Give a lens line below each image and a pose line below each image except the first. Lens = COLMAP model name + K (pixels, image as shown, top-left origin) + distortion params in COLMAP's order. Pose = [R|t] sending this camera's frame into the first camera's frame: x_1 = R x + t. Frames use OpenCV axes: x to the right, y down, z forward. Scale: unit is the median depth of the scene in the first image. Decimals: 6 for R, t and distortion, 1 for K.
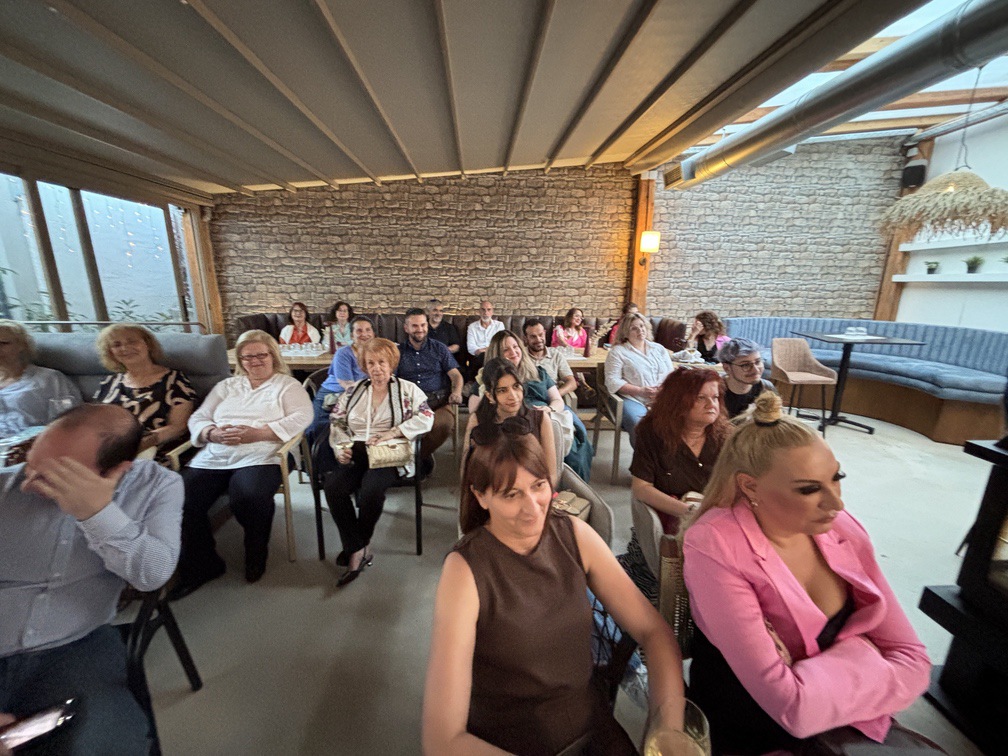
lens RADIAL K [[406.4, 0, 504.4], [0, 406.4, 380.2], [0, 0, 1]] dist [-0.003214, 0.000496]
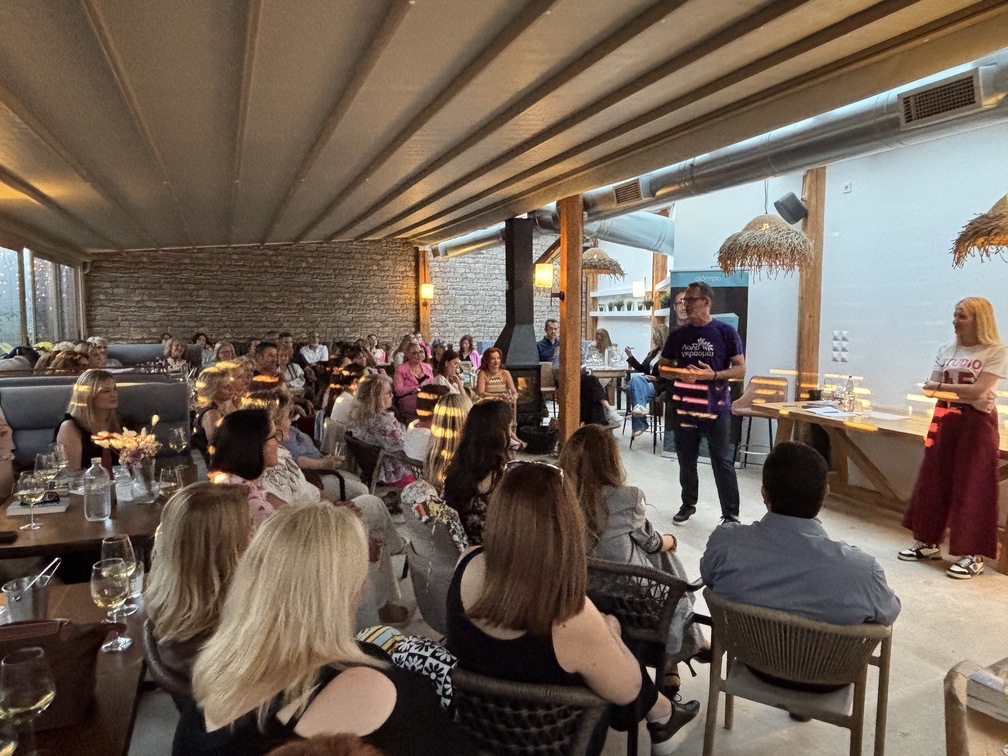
lens RADIAL K [[683.7, 0, 505.7], [0, 683.7, 370.4], [0, 0, 1]] dist [0.038702, -0.057048]
pose [[0.946352, -0.030562, 0.321690, -0.183083], [0.080781, 0.986284, -0.143940, 0.326189], [-0.312879, 0.162204, 0.935840, -1.373909]]
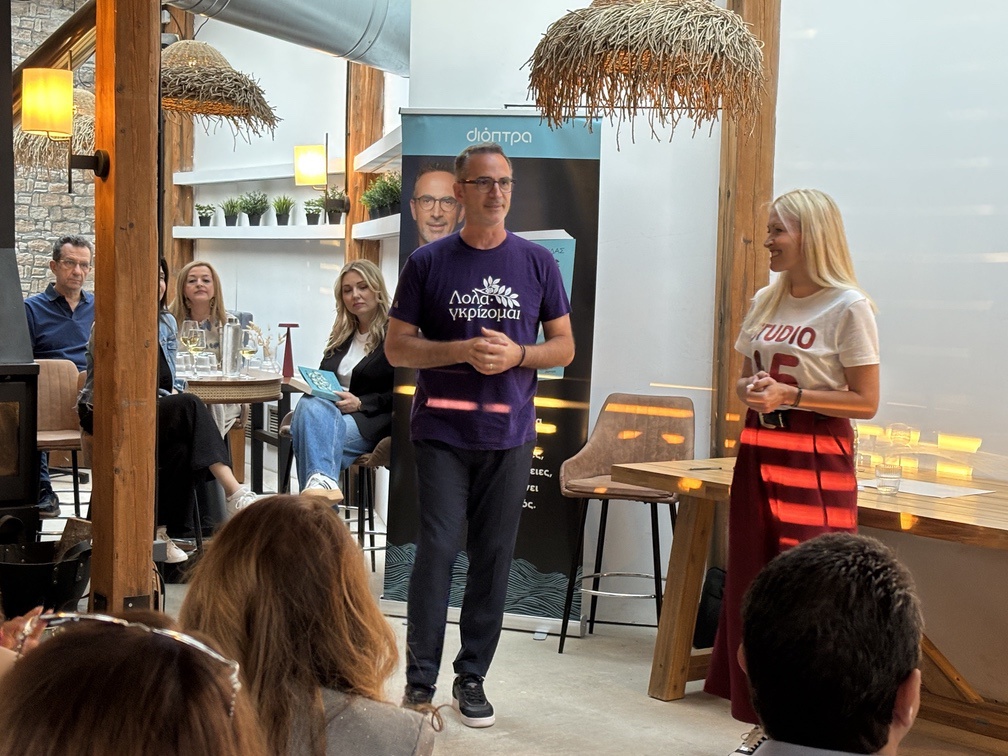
lens RADIAL K [[1820.3, 0, 504.2], [0, 1820.3, 386.4], [0, 0, 1]] dist [0.134804, 0.000000]
pose [[0.804740, -0.030255, 0.592856, -0.169122], [0.123802, 0.985294, -0.117765, 0.328628], [-0.580574, 0.168167, 0.796651, -1.307151]]
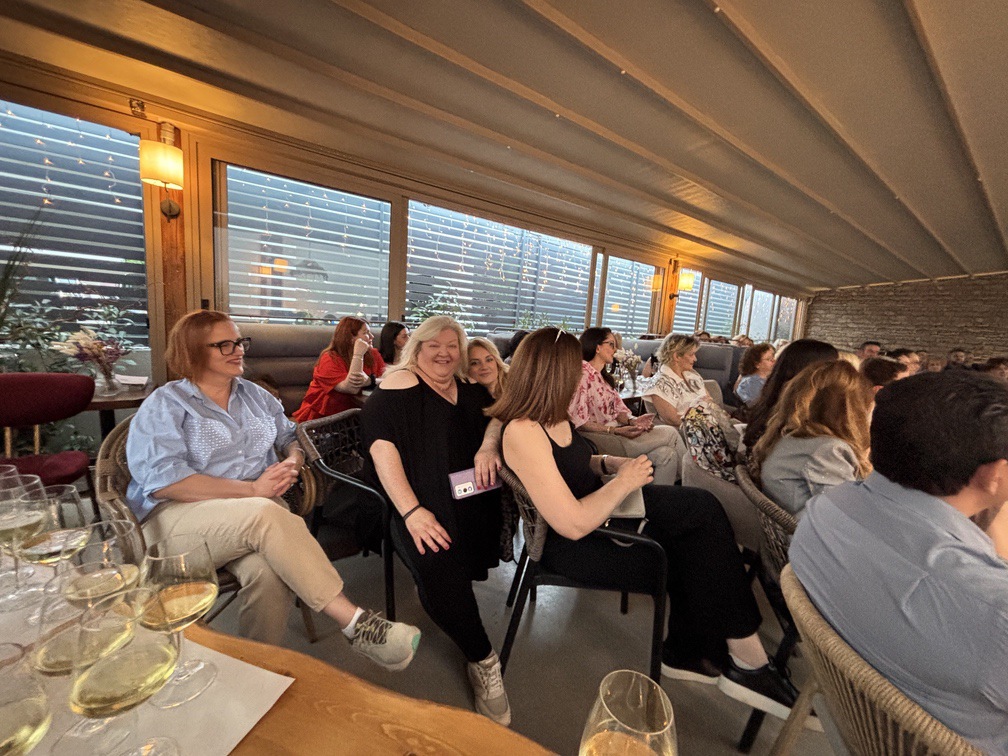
lens RADIAL K [[406.4, 0, 501.9], [0, 406.4, 378.6], [0, 0, 1]] dist [-0.003214, 0.000496]
pose [[0.540650, 0.142358, -0.829115, 0.159445], [-0.261725, 0.965130, -0.004955, 0.366857], [0.799498, 0.219678, 0.559056, -1.237559]]
